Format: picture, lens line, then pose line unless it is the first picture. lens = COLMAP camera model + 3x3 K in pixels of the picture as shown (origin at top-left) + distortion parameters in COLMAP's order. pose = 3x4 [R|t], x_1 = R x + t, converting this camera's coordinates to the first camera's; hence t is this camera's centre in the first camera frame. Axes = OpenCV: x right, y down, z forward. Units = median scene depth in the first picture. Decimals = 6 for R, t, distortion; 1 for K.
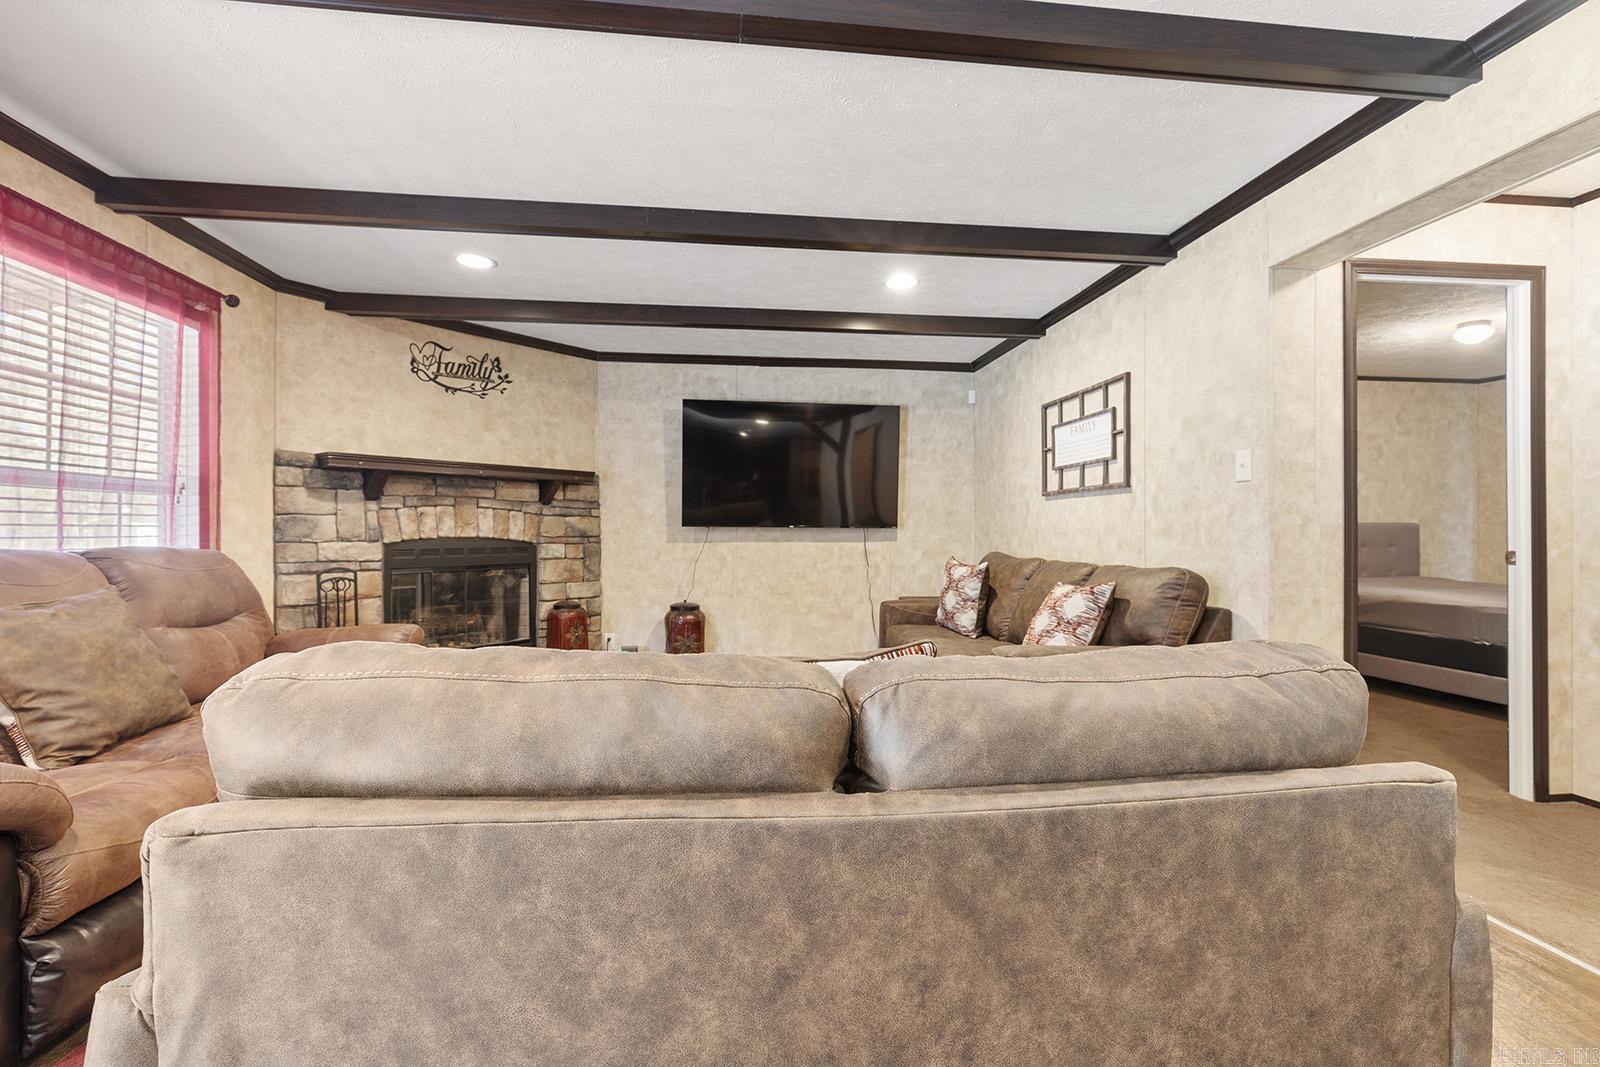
lens RADIAL K [[731.6, 0, 797.1], [0, 731.6, 524.4], [0, 0, 1]] dist [0.003691, -0.001245]
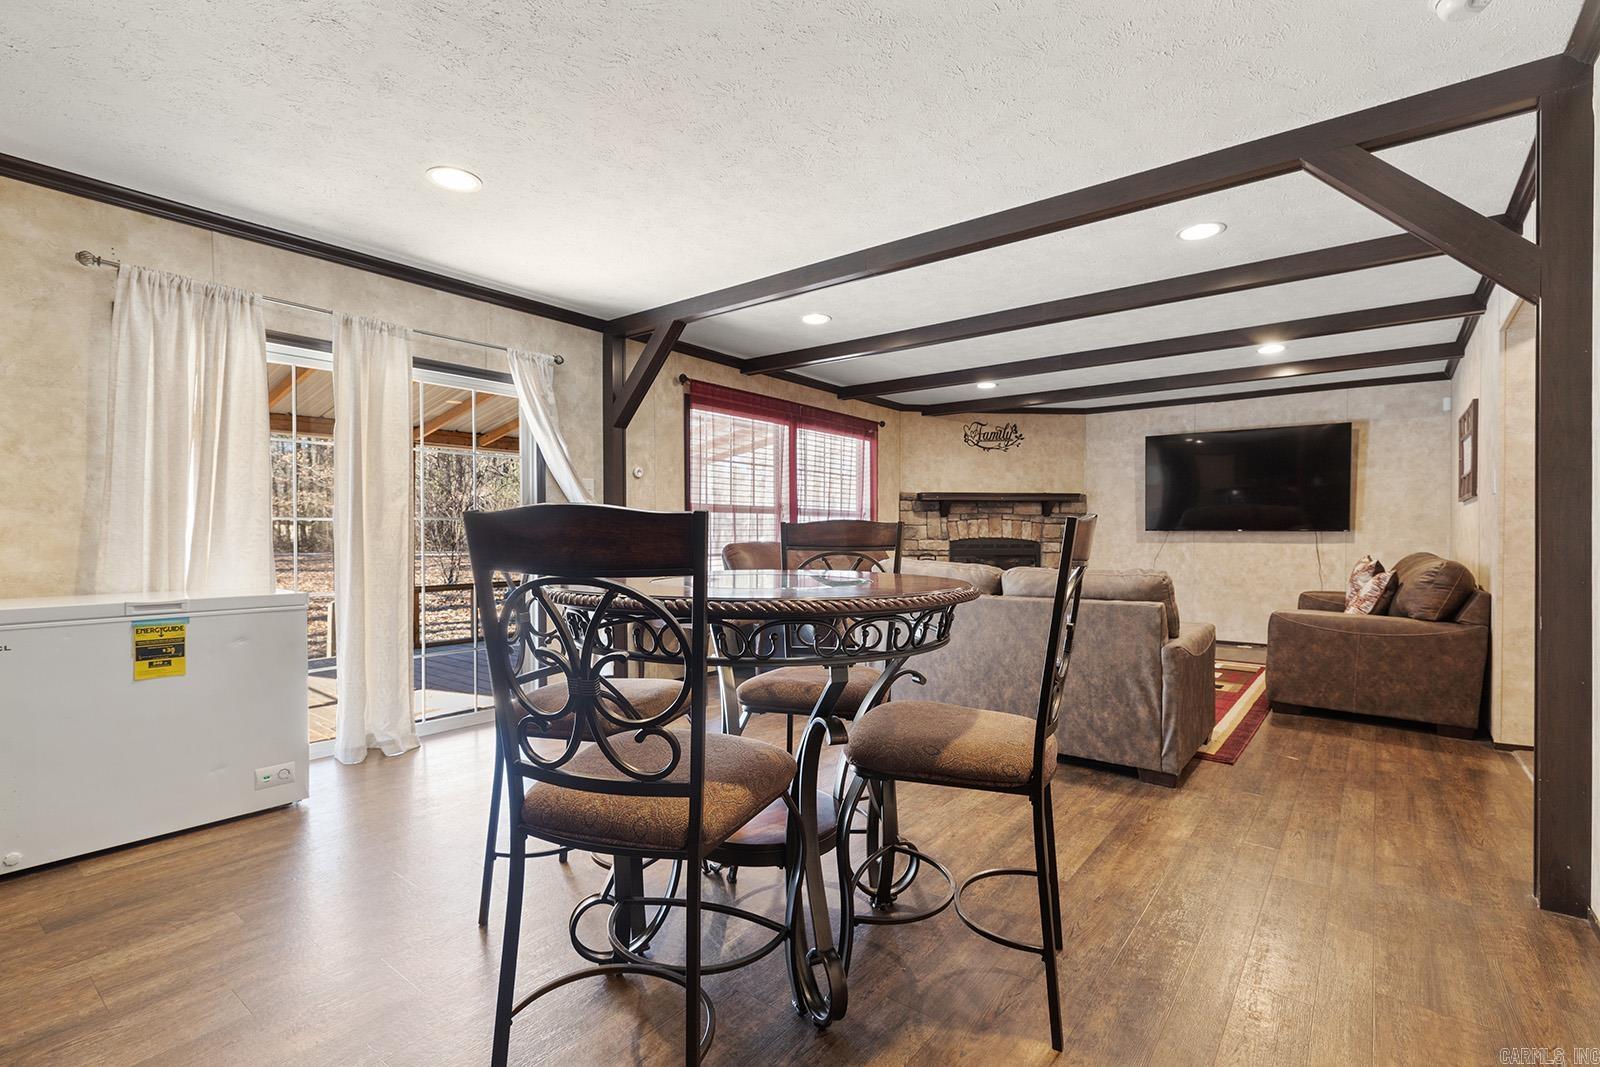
lens RADIAL K [[731.6, 0, 798.7], [0, 731.6, 548.2], [0, 0, 1]] dist [0.003691, -0.001245]
pose [[0.710408, 0.012064, -0.703687, 0.412521], [0.006111, 0.999710, 0.023308, -0.000004], [0.703764, -0.020859, 0.710128, -0.506086]]
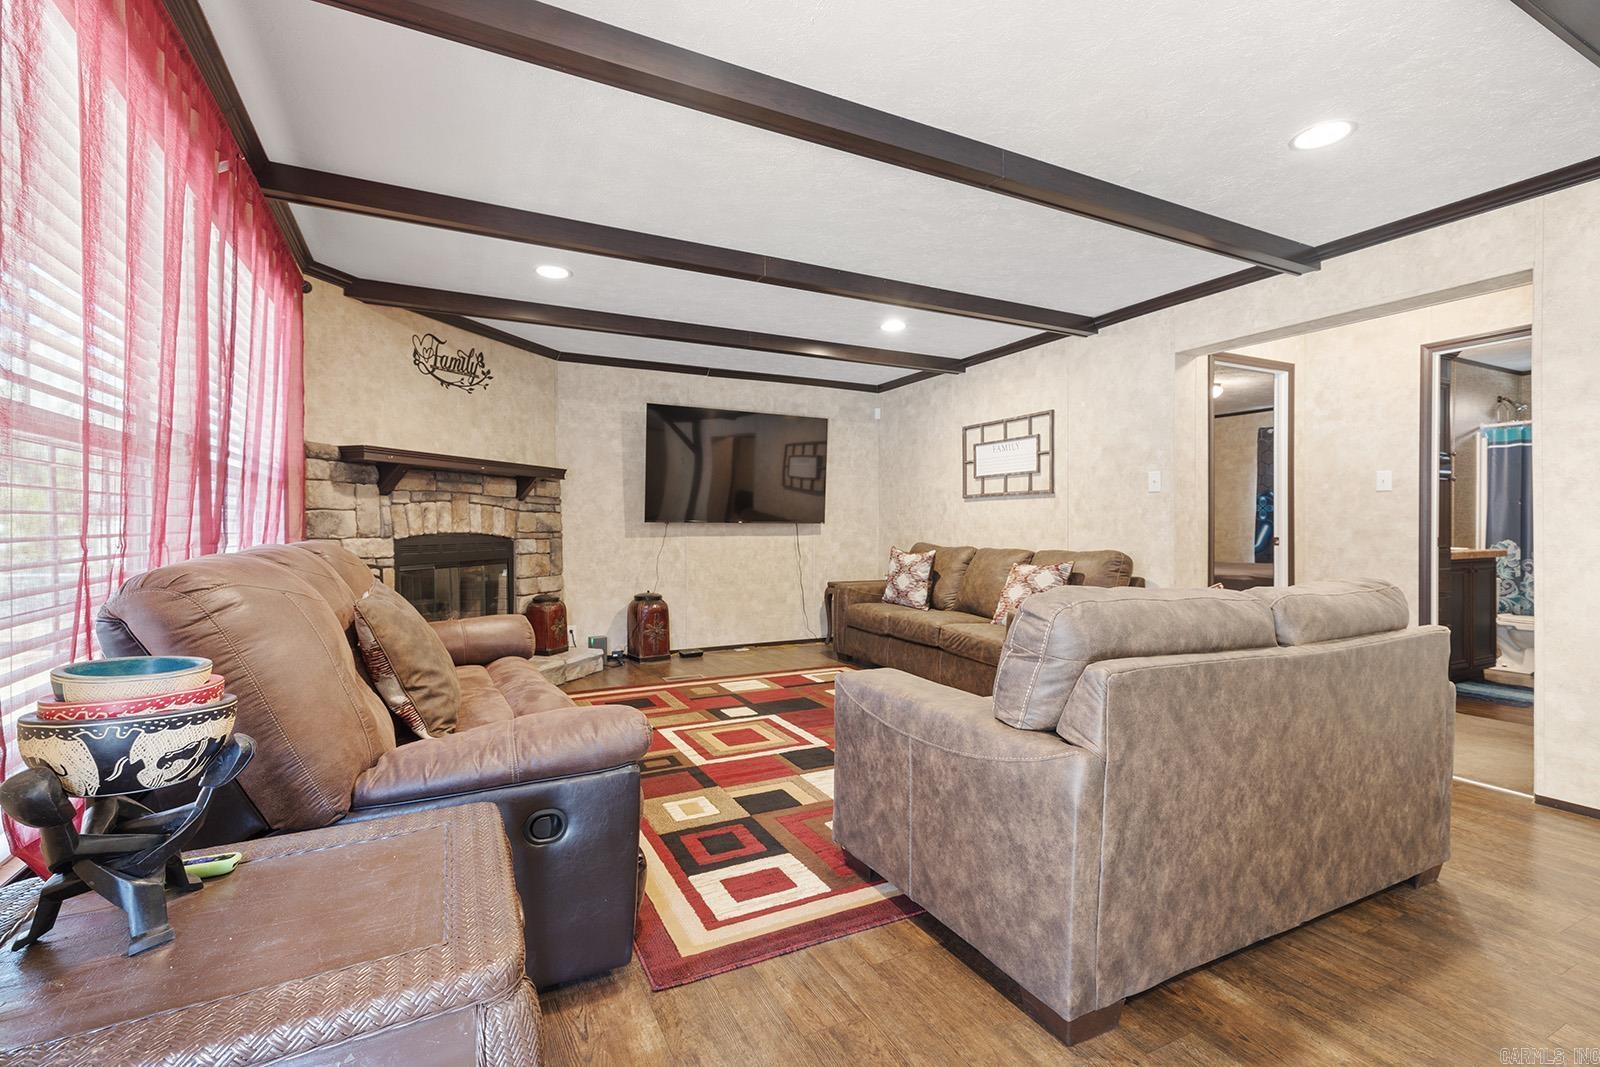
lens RADIAL K [[731.6, 0, 800.7], [0, 731.6, 521.5], [0, 0, 1]] dist [0.003691, -0.001245]
pose [[0.937346, 0.000398, 0.348400, -0.381182], [-0.001401, 0.999996, 0.002628, -0.001165], [-0.348398, -0.002951, 0.937342, -0.098913]]
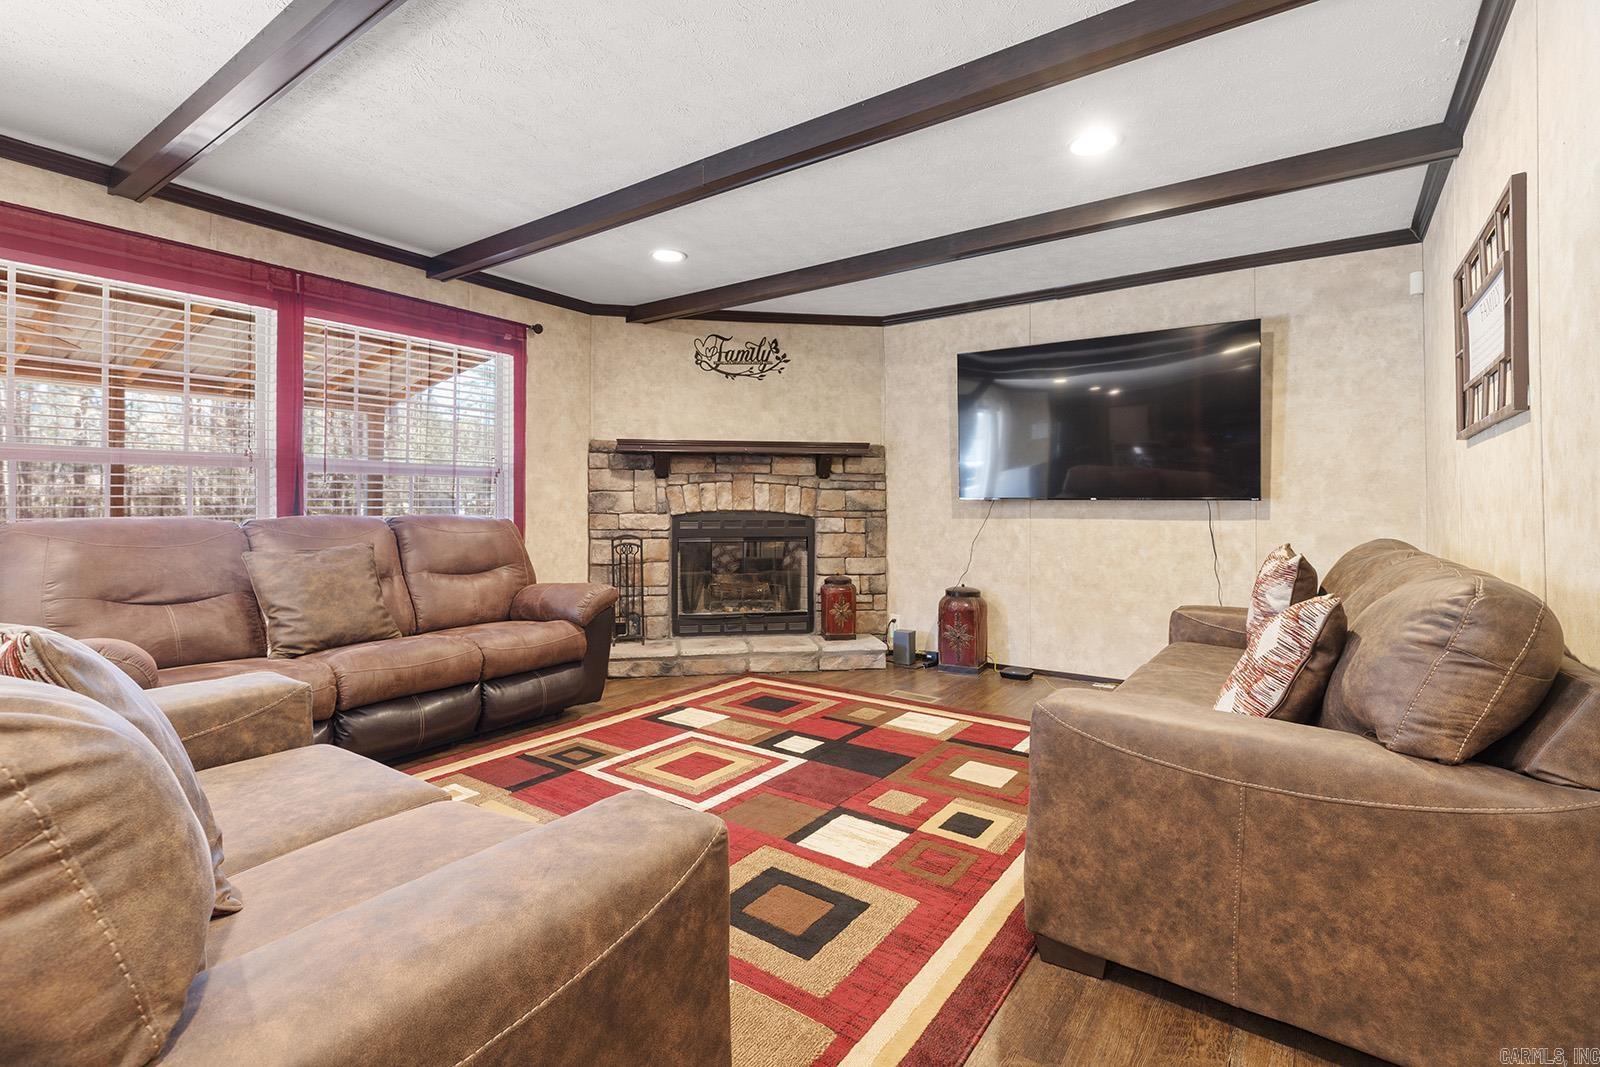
lens RADIAL K [[731.6, 0, 786.5], [0, 731.6, 499.3], [0, 0, 1]] dist [0.003691, -0.001245]
pose [[0.738427, -0.007164, -0.674295, 0.337598], [0.004663, 0.999974, -0.005518, 0.007618], [0.674317, 0.000931, 0.738441, 0.257110]]
